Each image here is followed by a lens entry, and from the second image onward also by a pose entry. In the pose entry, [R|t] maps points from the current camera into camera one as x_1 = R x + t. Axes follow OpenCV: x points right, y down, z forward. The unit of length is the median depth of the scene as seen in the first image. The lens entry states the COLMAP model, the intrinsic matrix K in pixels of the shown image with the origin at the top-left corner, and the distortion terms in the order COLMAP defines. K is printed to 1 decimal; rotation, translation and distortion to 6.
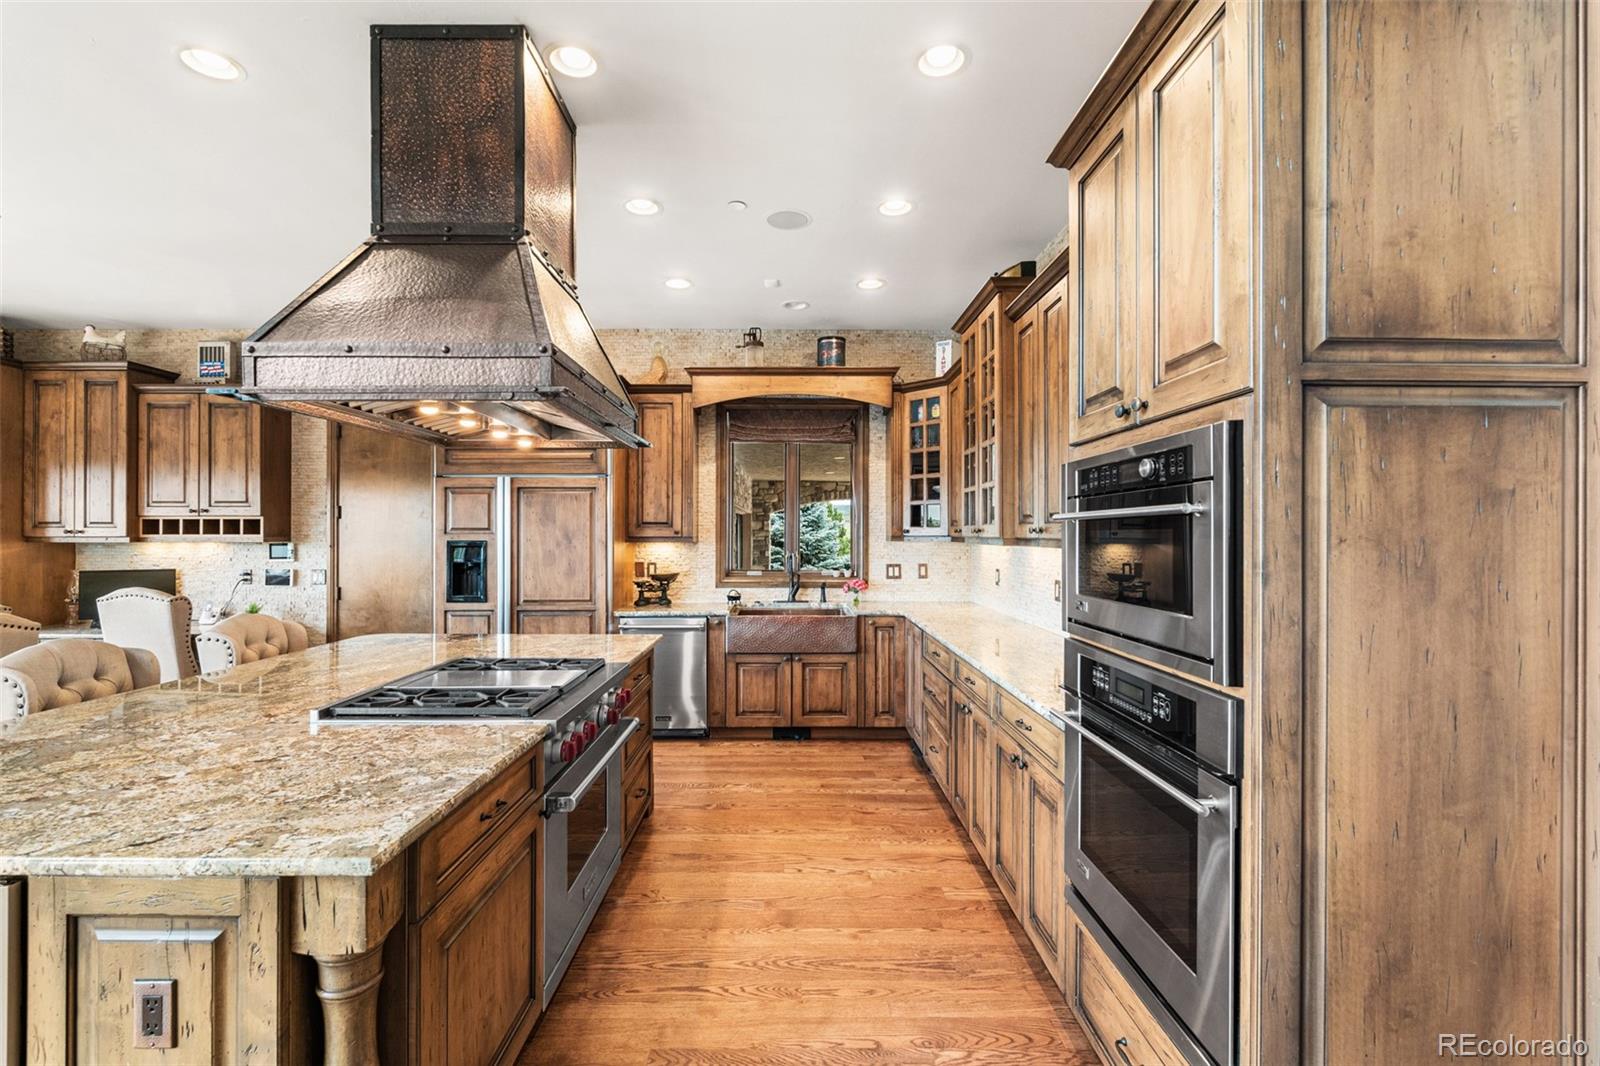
lens RADIAL K [[708.9, 0, 791.4], [0, 708.9, 528.6], [0, 0, 1]] dist [-0.003763, 0.000227]
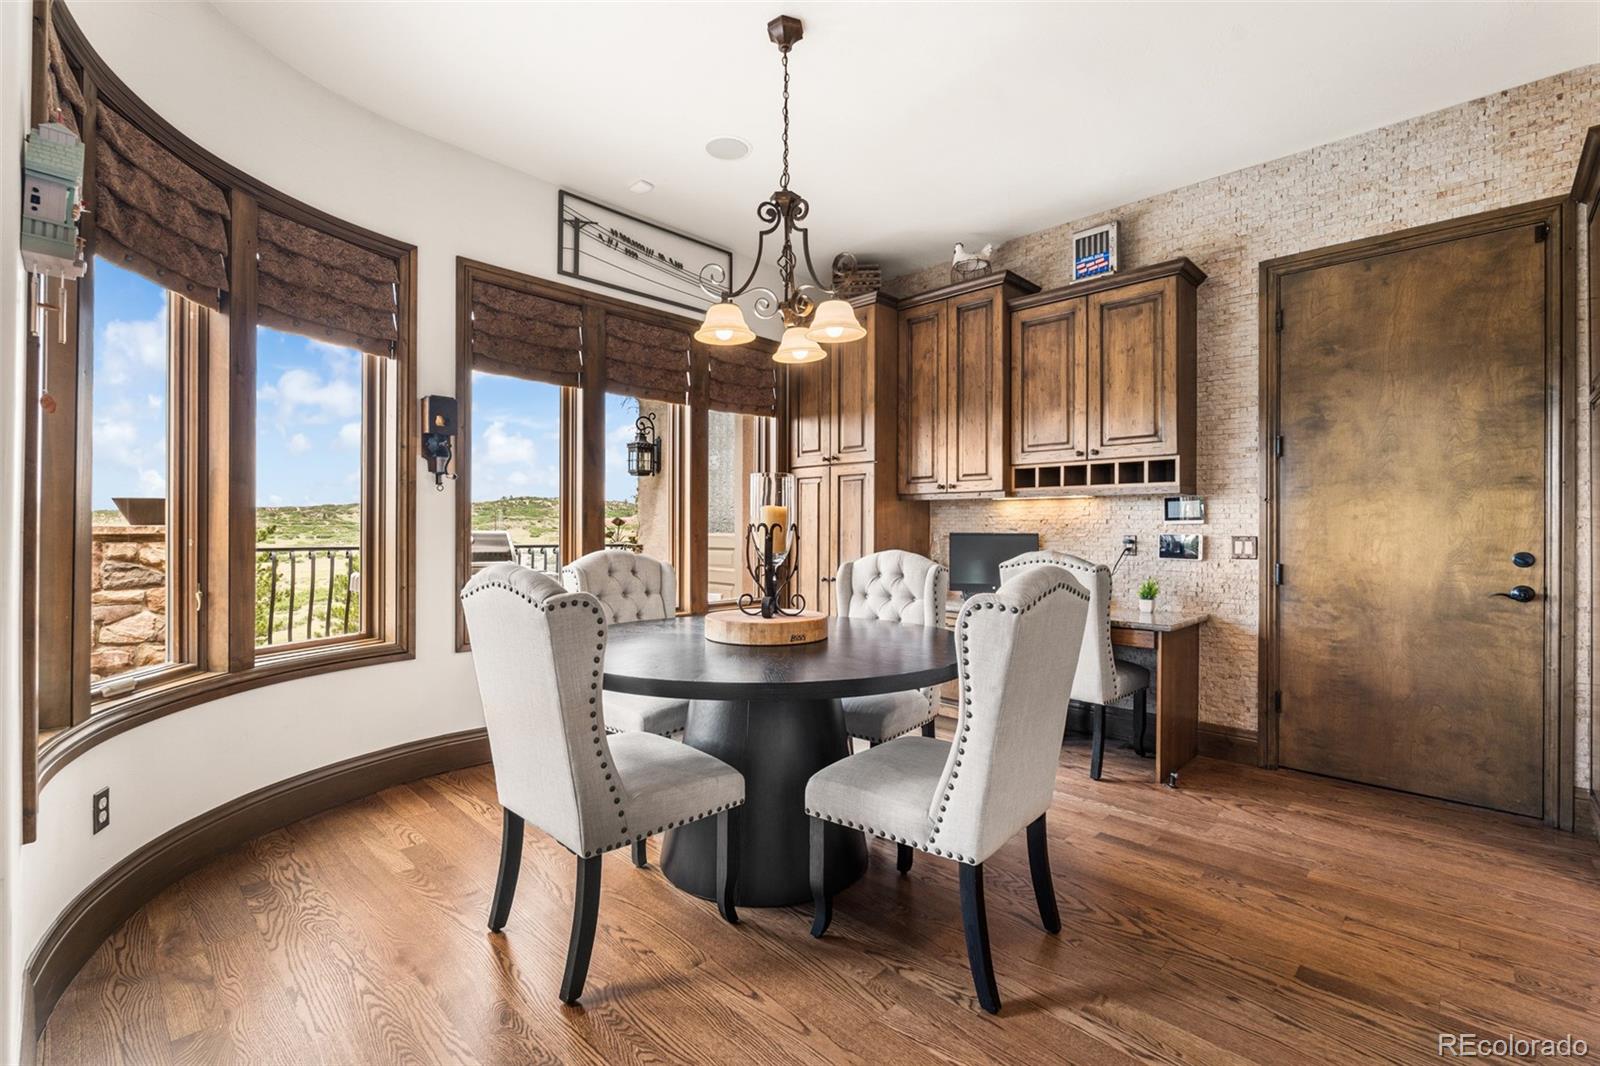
lens RADIAL K [[708.9, 0, 795.0], [0, 708.9, 523.3], [0, 0, 1]] dist [-0.003763, 0.000227]
pose [[0.708363, -0.001870, -0.705846, -0.530092], [0.001156, 0.999998, -0.001490, 0.049301], [0.705848, 0.000239, 0.708364, 0.256636]]
